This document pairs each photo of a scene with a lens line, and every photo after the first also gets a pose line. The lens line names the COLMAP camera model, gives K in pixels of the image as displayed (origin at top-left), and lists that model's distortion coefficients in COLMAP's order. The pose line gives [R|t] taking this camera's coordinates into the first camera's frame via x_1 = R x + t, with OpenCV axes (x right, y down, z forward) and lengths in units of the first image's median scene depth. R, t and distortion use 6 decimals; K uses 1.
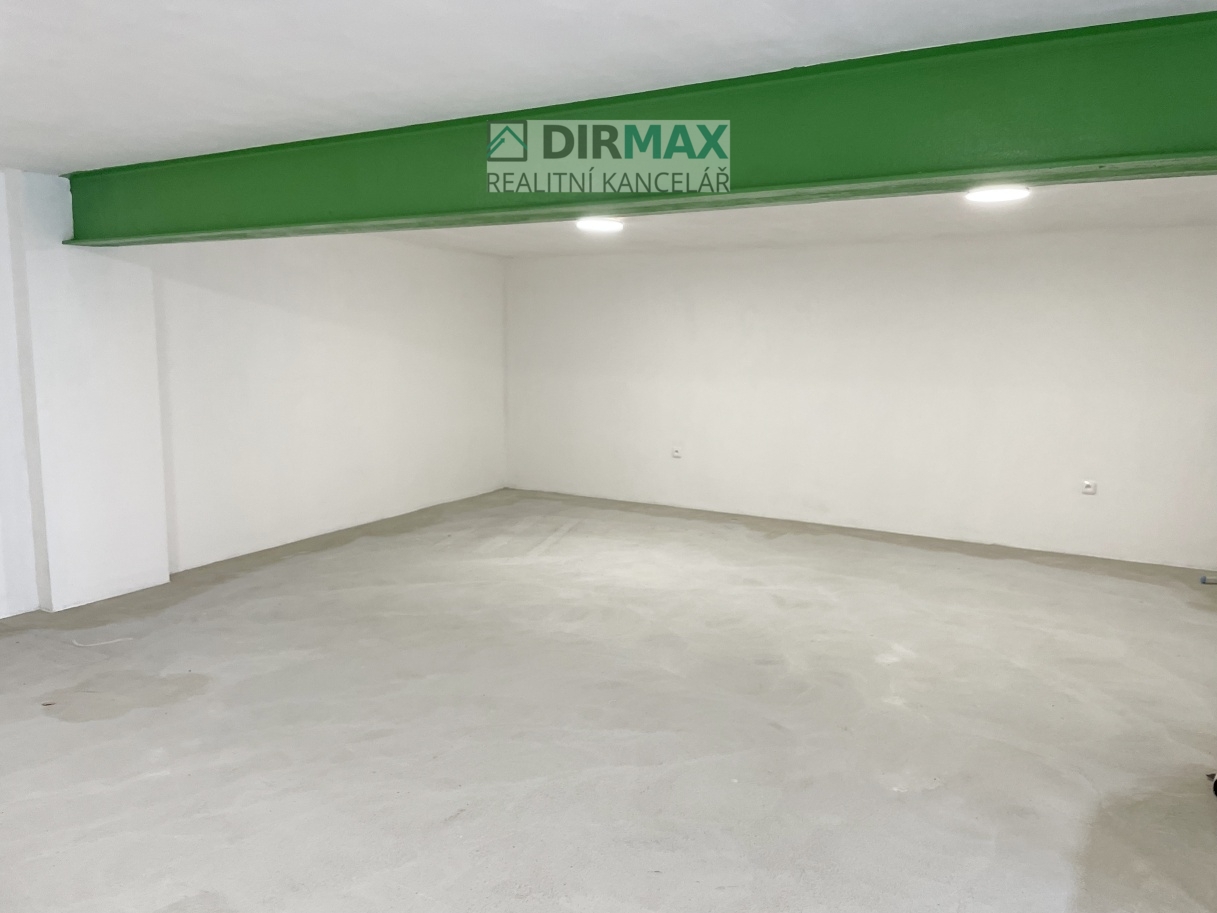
lens RADIAL K [[936.1, 0, 611.3], [0, 936.1, 427.9], [0, 0, 1]] dist [0.106406, -0.140966]
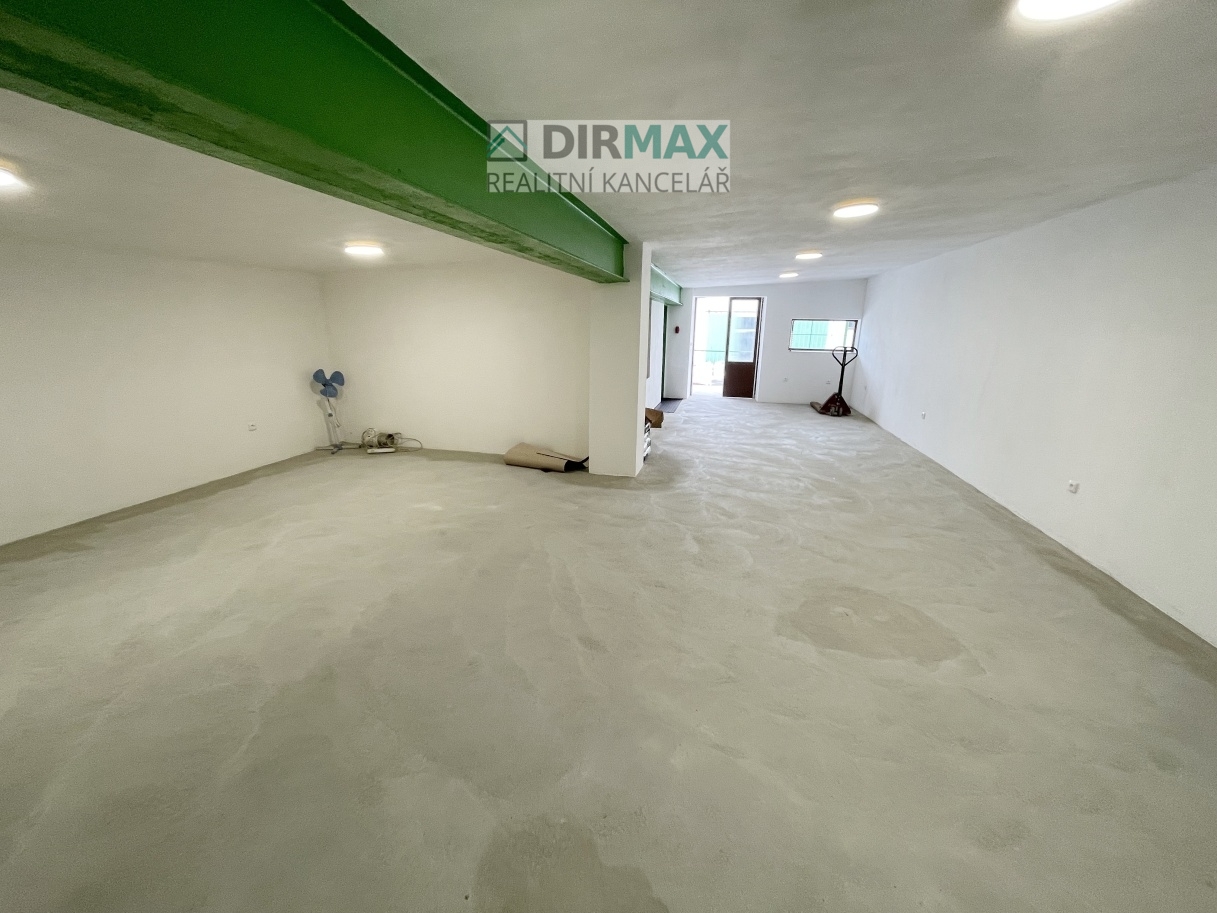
lens RADIAL K [[491.6, 0, 608.5], [0, 491.6, 450.2], [0, 0, 1]] dist [-0.002853, -0.000253]
pose [[-0.322849, -0.238966, 0.915786, -0.619350], [0.102133, 0.953154, 0.284722, -0.098811], [-0.940924, 0.185455, -0.283318, 0.839427]]
